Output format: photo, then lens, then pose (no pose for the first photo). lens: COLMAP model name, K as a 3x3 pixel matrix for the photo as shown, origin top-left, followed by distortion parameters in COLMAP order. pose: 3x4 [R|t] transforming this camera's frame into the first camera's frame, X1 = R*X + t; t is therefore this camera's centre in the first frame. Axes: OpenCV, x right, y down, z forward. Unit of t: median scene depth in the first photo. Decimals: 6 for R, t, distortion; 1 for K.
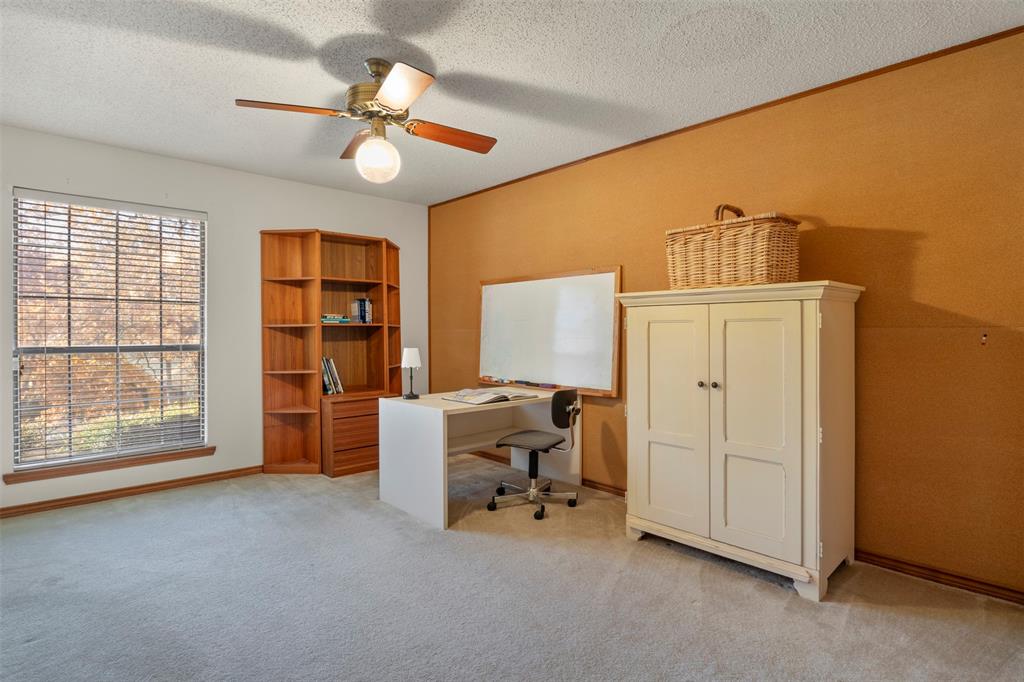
lens RADIAL K [[513.8, 0, 505.4], [0, 513.8, 337.0], [0, 0, 1]] dist [-0.015985, -0.001248]
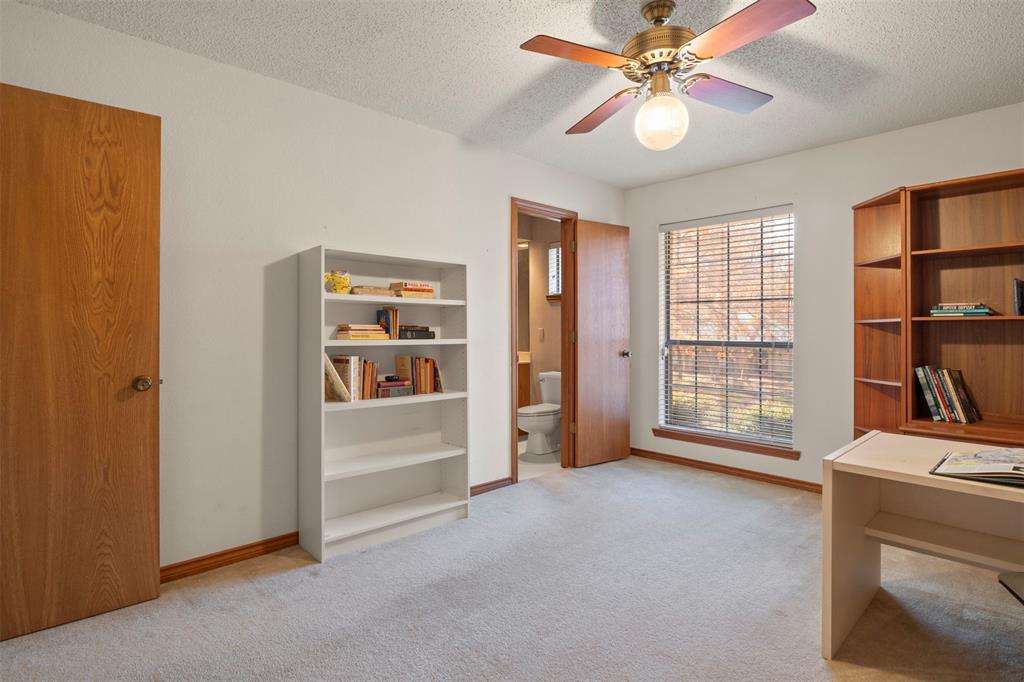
lens RADIAL K [[513.8, 0, 507.8], [0, 513.8, 335.1], [0, 0, 1]] dist [-0.015985, -0.001248]
pose [[0.009493, 0.013426, -0.999865, 0.356127], [-0.010403, 0.999857, 0.013327, -0.005782], [0.999901, 0.010275, 0.009631, 0.456620]]
